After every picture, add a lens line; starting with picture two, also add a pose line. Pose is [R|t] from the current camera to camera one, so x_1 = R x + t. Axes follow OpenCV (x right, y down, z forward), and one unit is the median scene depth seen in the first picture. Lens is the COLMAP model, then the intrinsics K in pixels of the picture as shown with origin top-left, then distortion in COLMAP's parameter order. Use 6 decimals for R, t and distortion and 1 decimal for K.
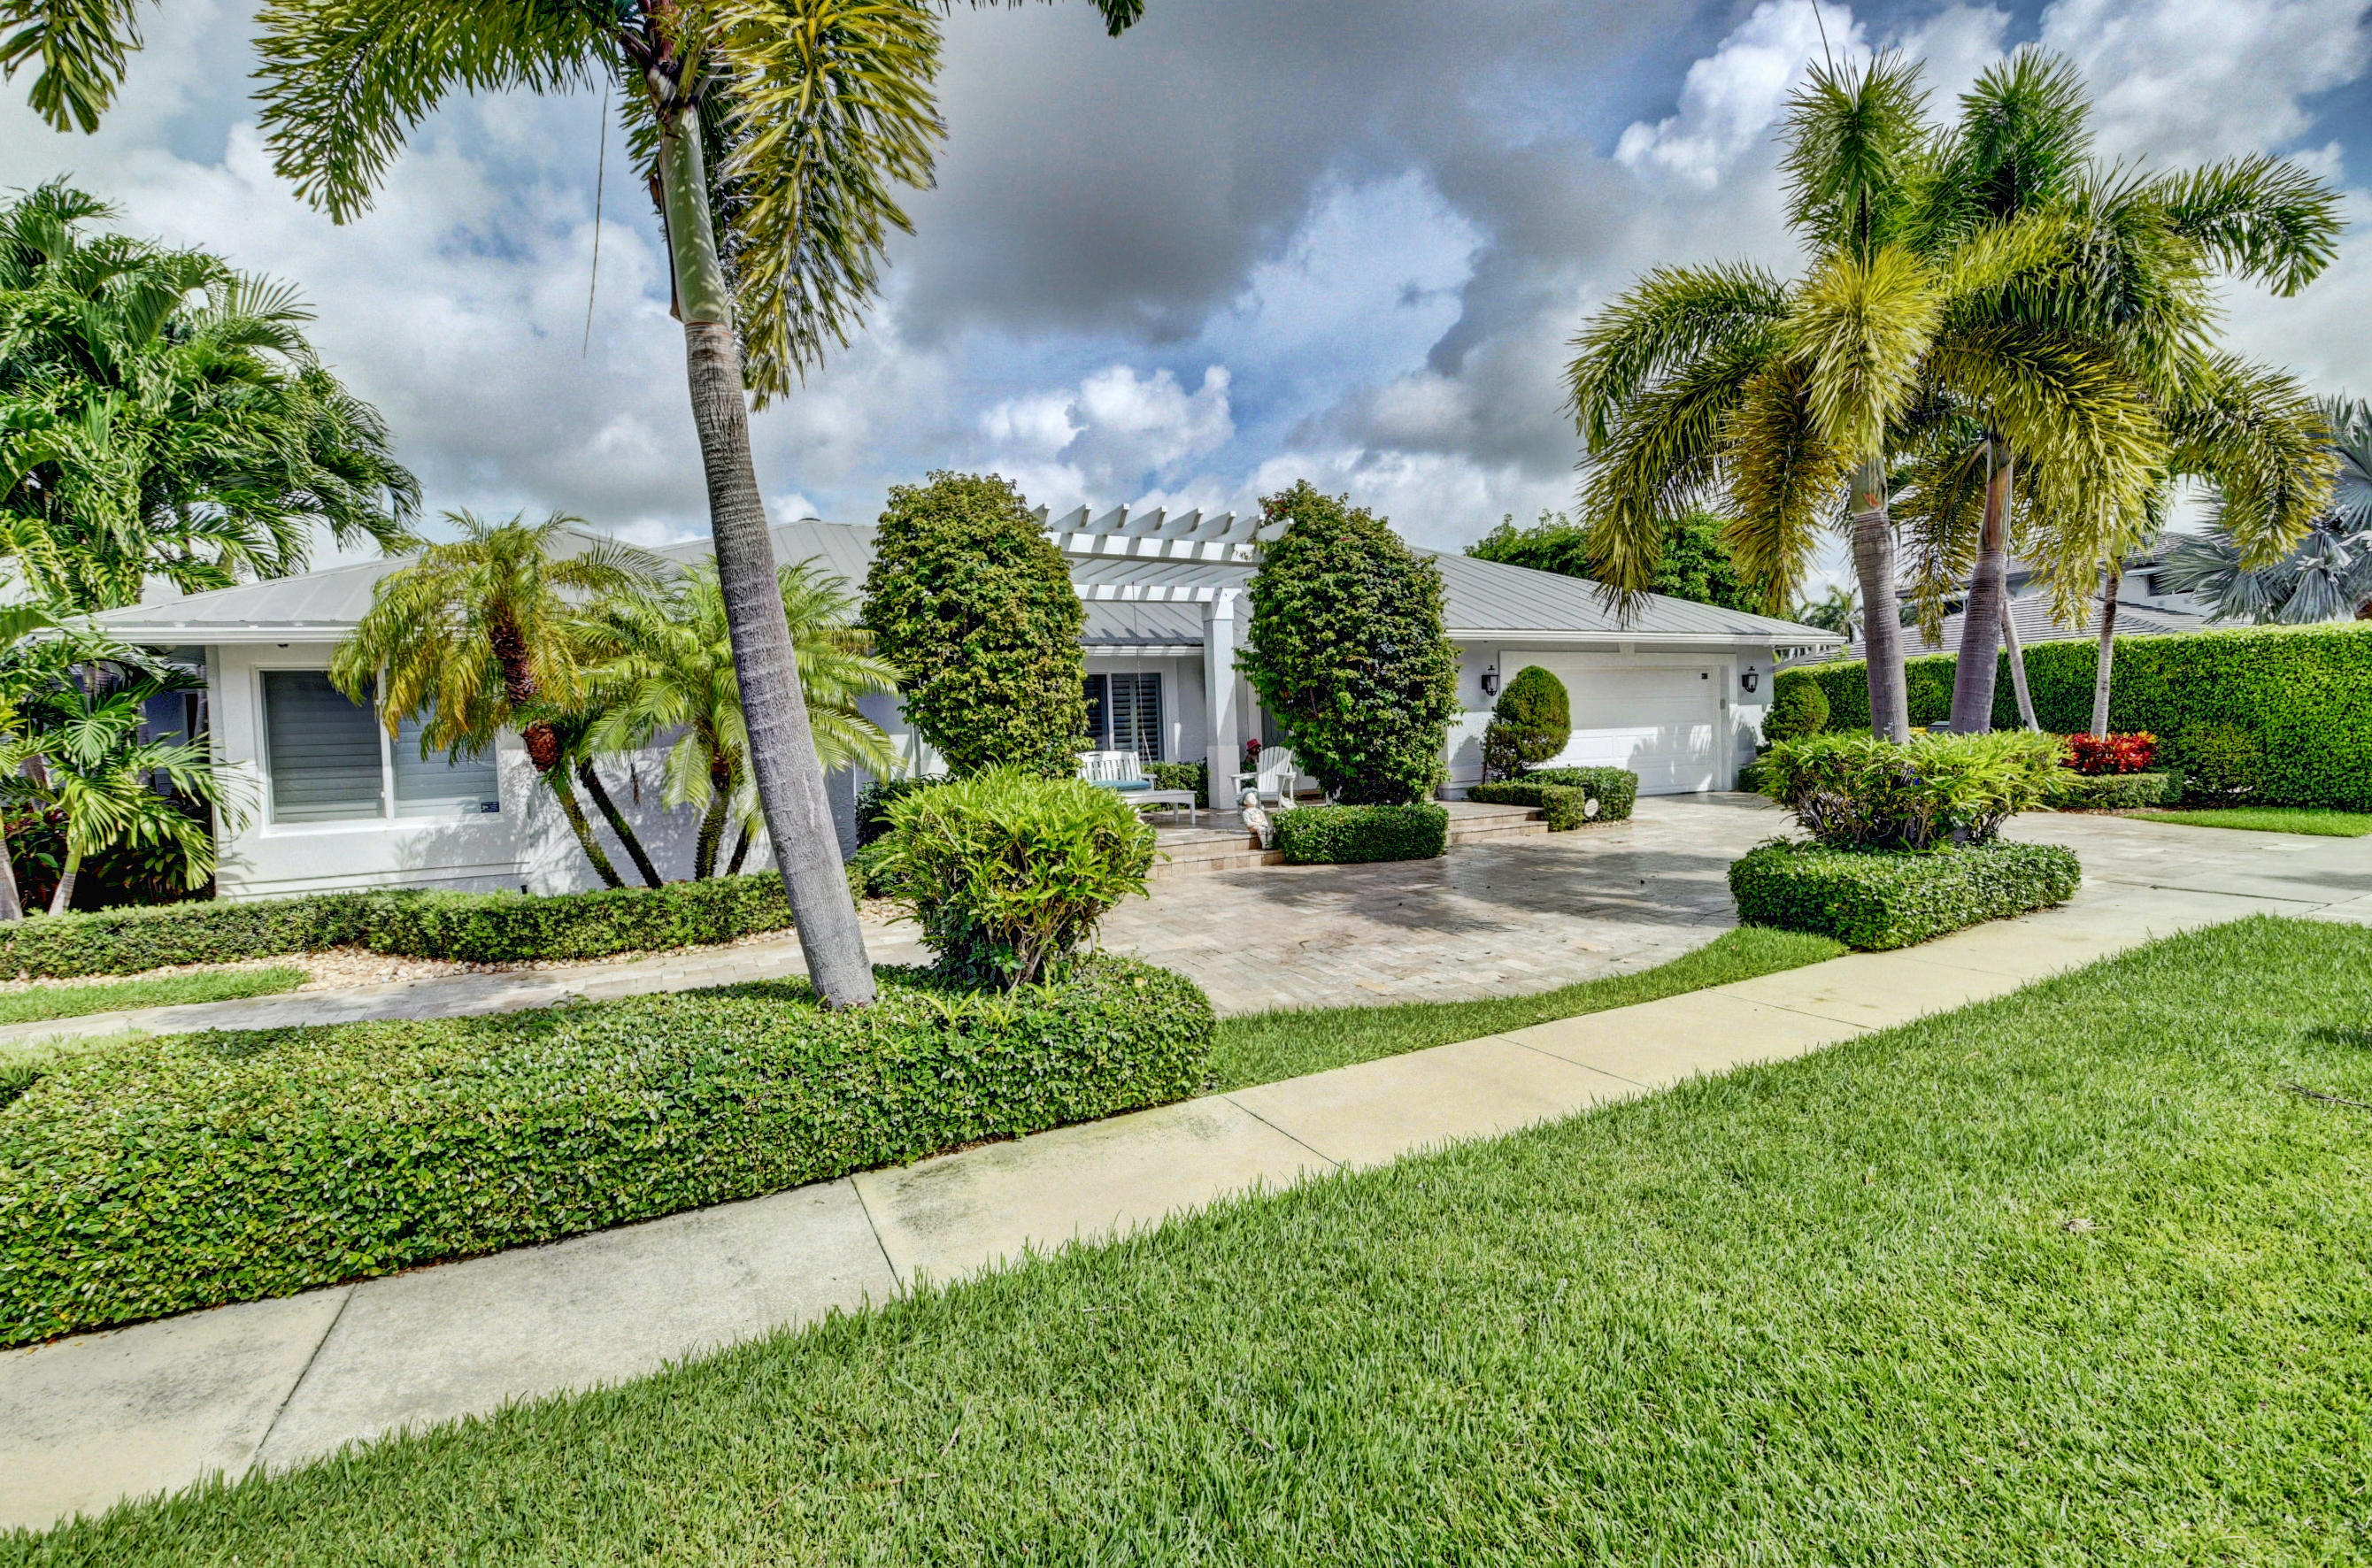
lens RADIAL K [[1049.2, 0, 1209.3], [0, 1049.2, 784.8], [0, 0, 1]] dist [-0.007819, -0.012413]
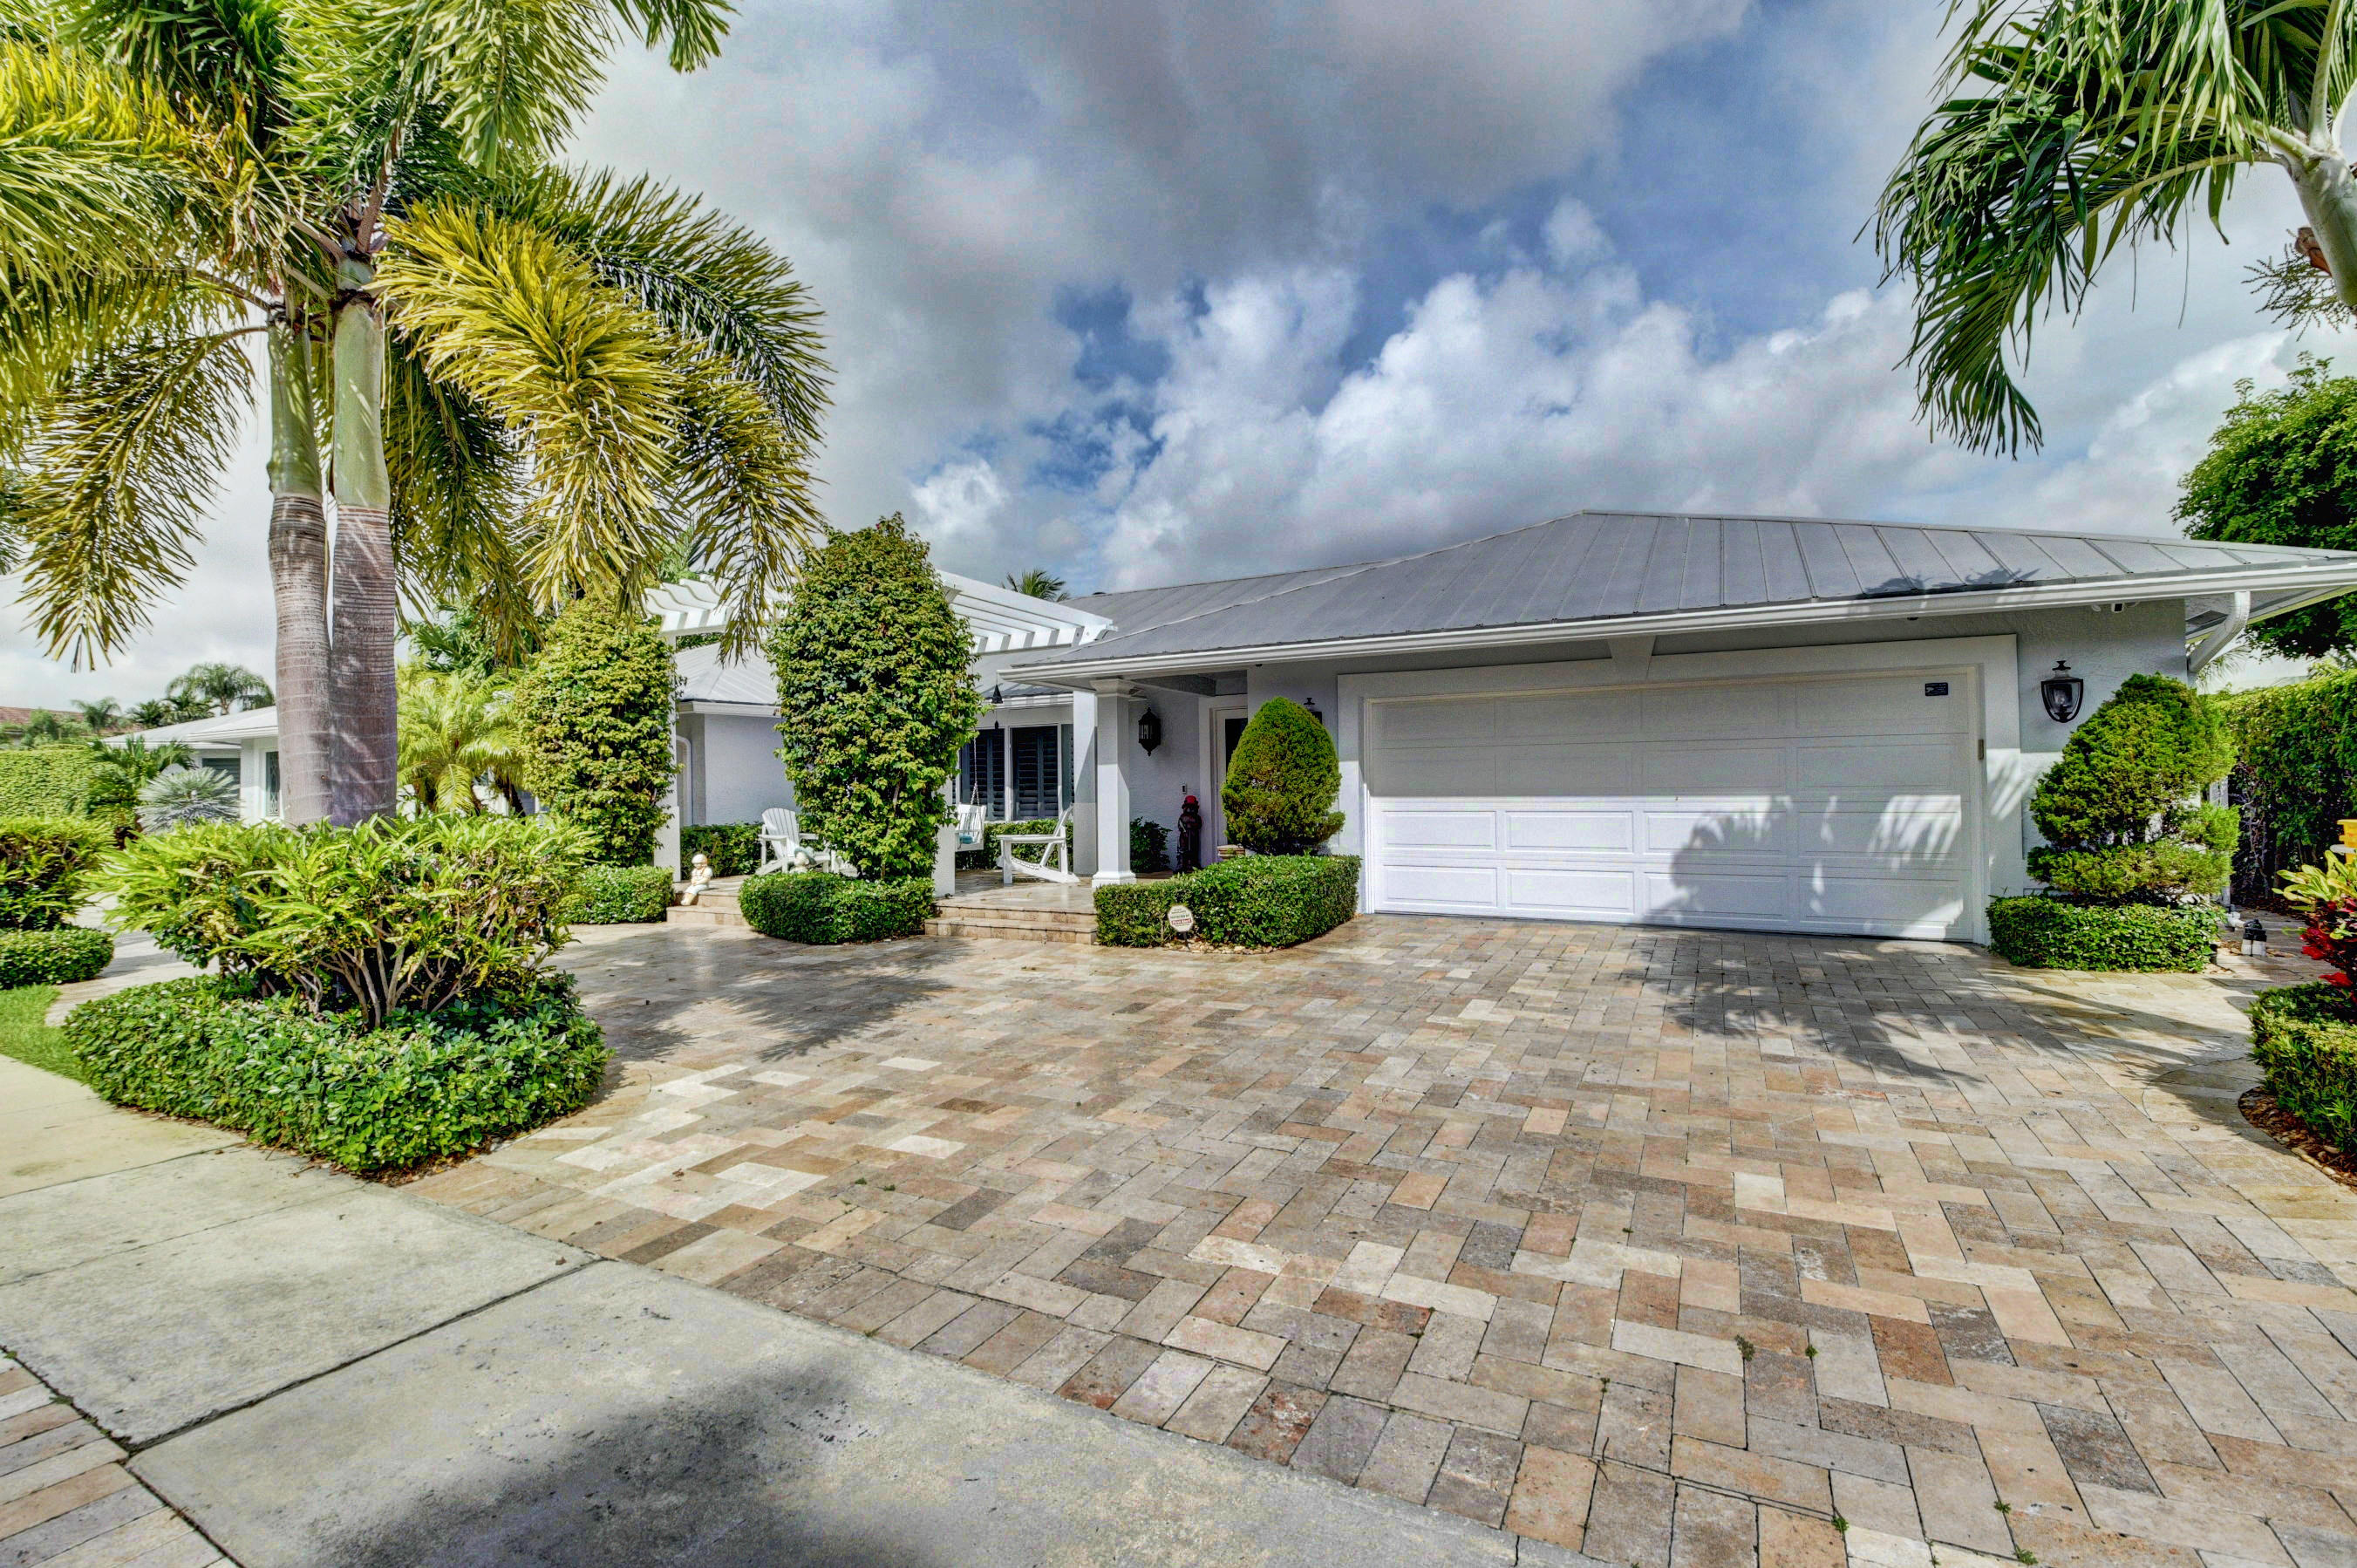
lens RADIAL K [[1042.7, 0, 1196.8], [0, 1042.7, 802.9], [0, 0, 1]] dist [-0.007819, -0.012413]
pose [[0.578762, 0.032373, -0.814854, 1.087720], [-0.052141, 0.998636, 0.002640, -0.062181], [0.813828, 0.040960, 0.579661, 0.780382]]
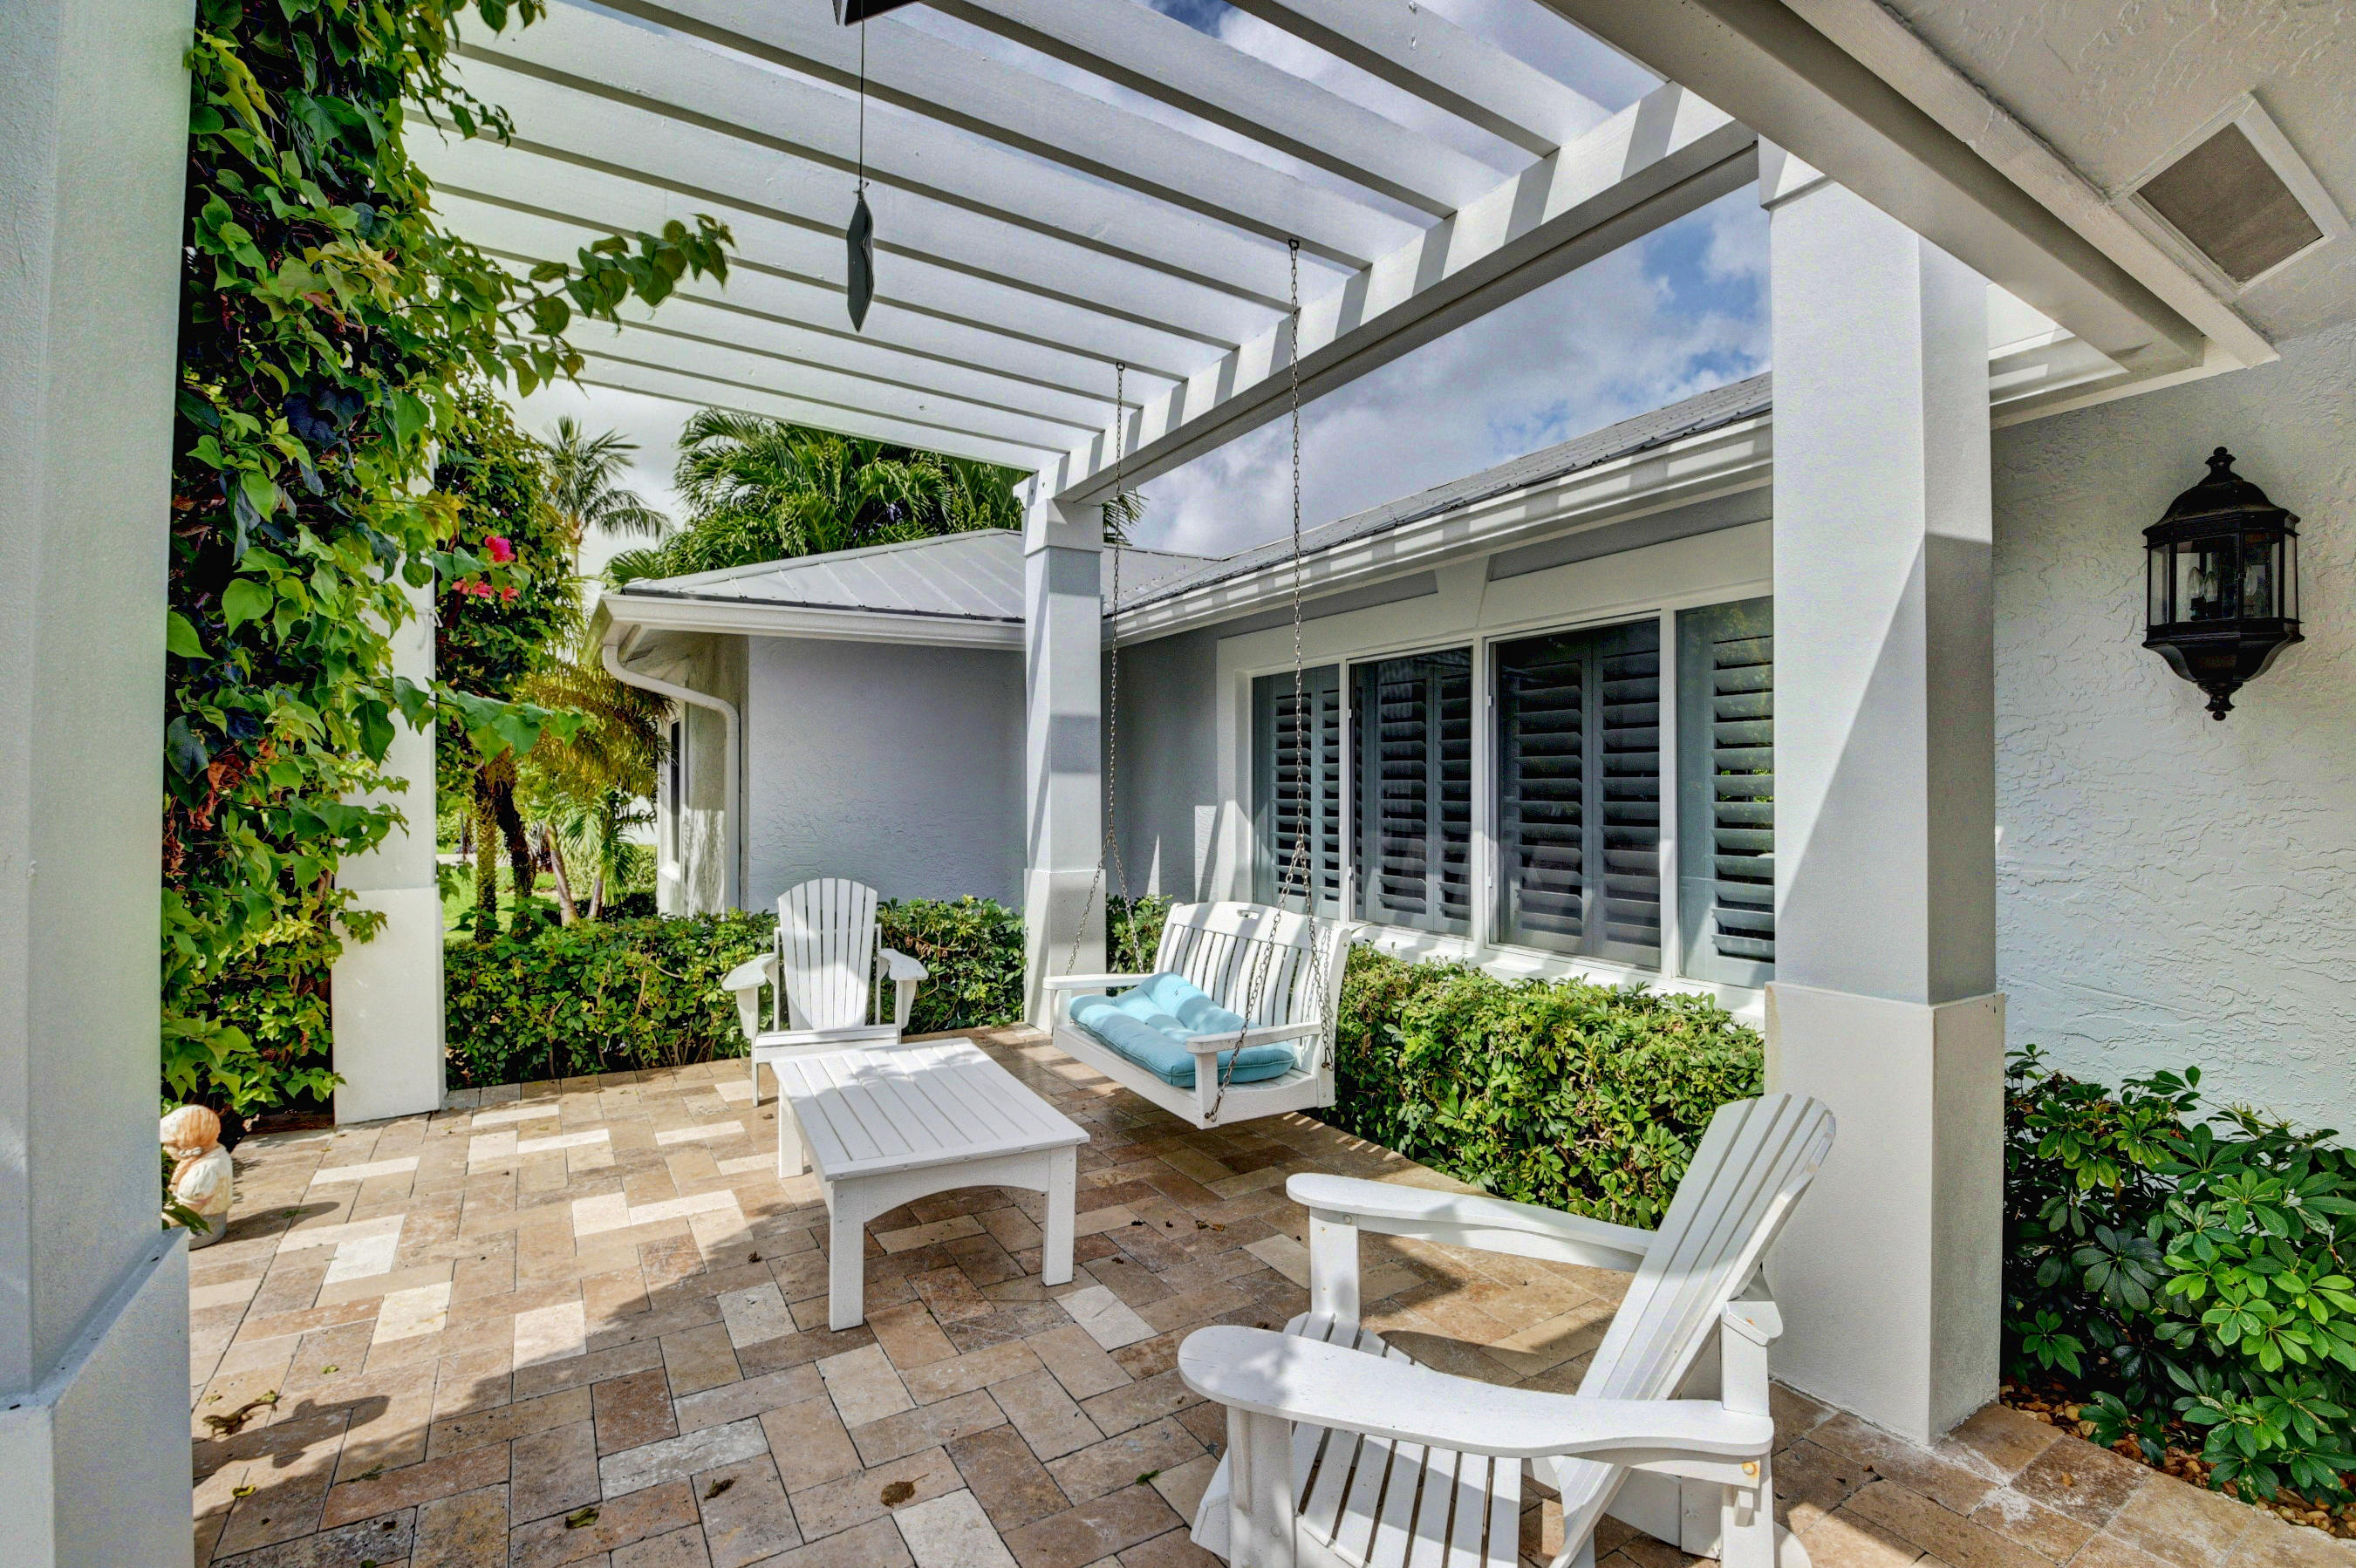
lens RADIAL K [[1042.1, 0, 1173.9], [0, 1042.1, 774.0], [0, 0, 1]] dist [-0.007819, -0.012413]
pose [[0.067712, 0.022452, -0.997452, 0.218326], [-0.059513, 0.998057, 0.018426, -0.090775], [0.995928, 0.058114, 0.068916, 1.228070]]
